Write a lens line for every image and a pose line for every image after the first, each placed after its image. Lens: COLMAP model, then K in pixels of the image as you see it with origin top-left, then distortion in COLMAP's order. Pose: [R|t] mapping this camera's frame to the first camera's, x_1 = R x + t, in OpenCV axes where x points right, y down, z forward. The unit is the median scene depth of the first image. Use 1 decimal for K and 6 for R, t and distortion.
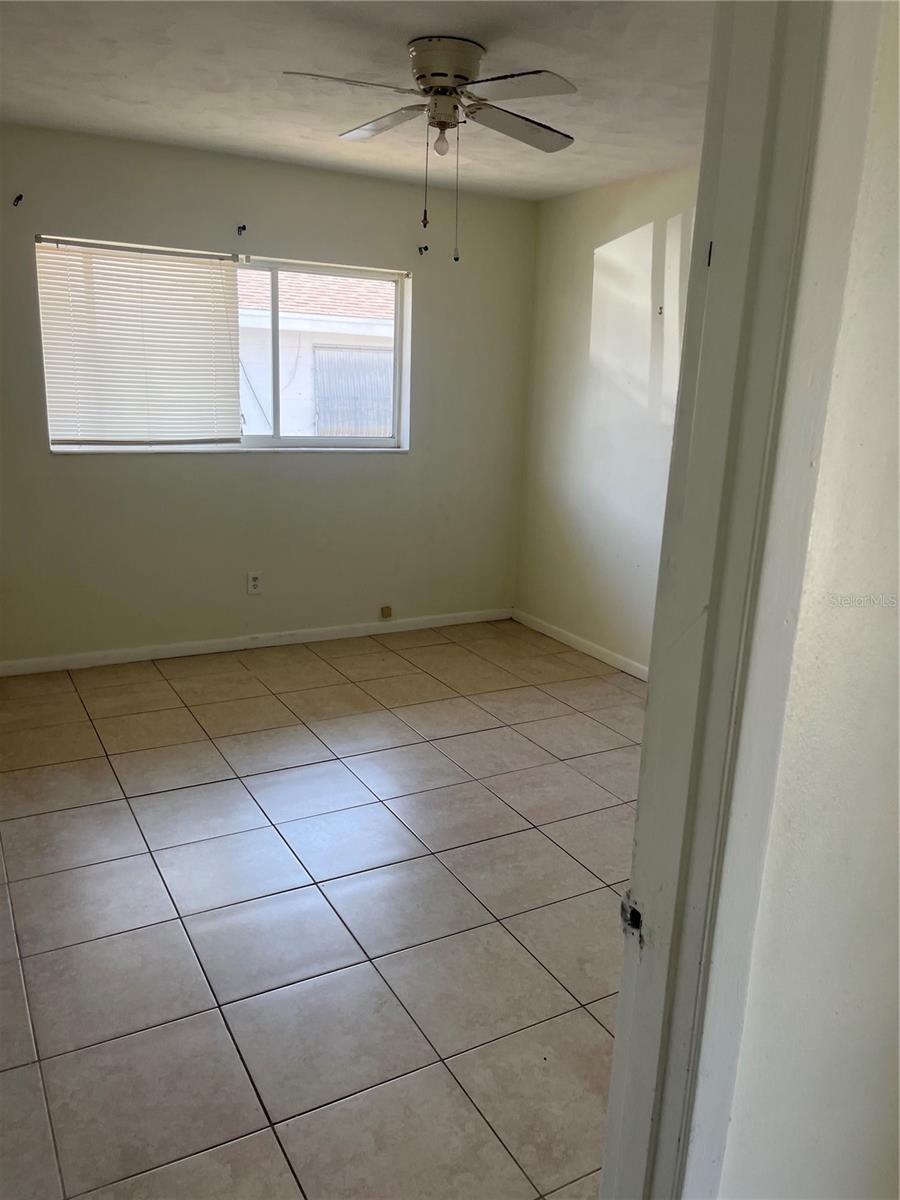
lens RADIAL K [[900.1, 0, 450.0], [0, 900.1, 600.0], [0, 0, 1]] dist [0.079359, -0.111679]
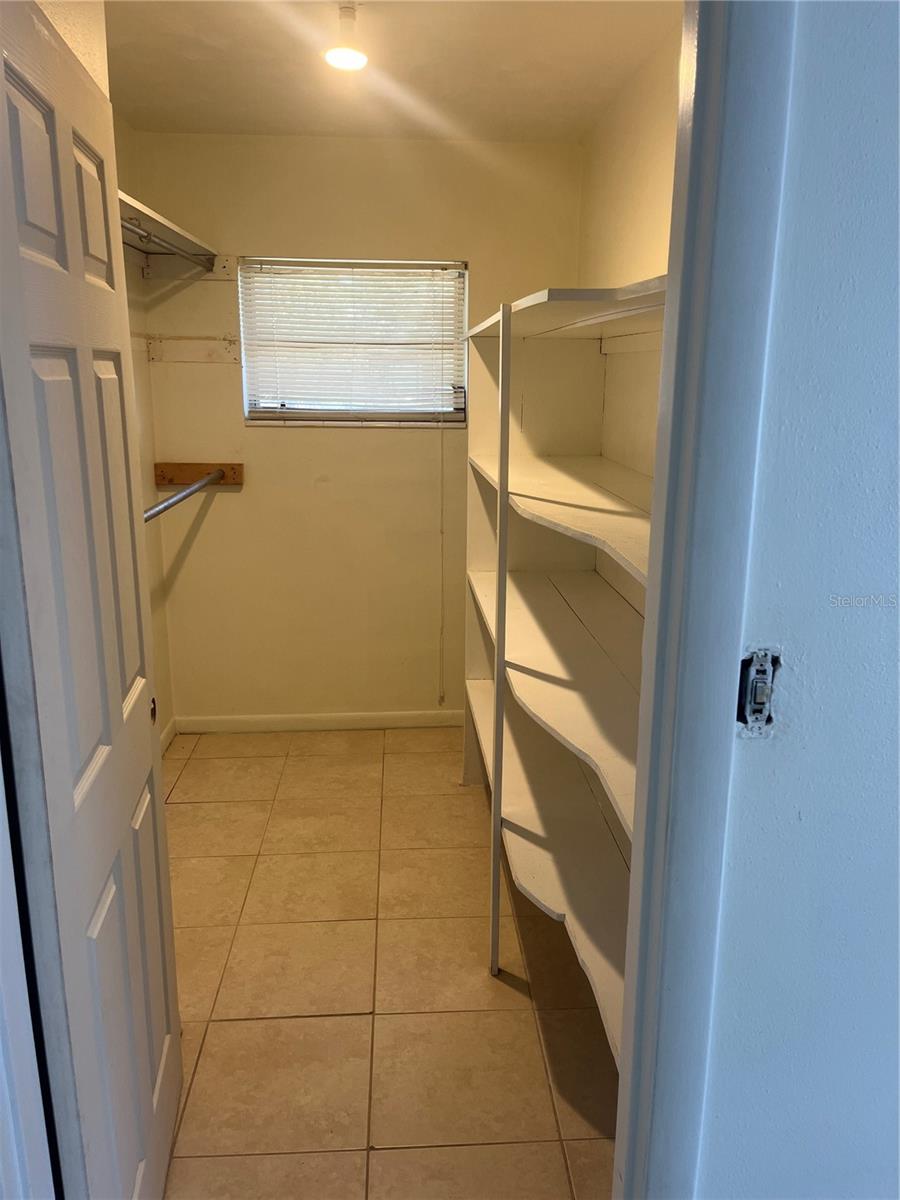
lens RADIAL K [[900.1, 0, 450.0], [0, 900.1, 600.0], [0, 0, 1]] dist [0.079359, -0.111679]
pose [[0.424815, -0.254658, 0.868724, -0.537068], [0.239494, 0.957043, 0.163433, -0.097738], [-0.873026, 0.138626, 0.467556, 0.295191]]
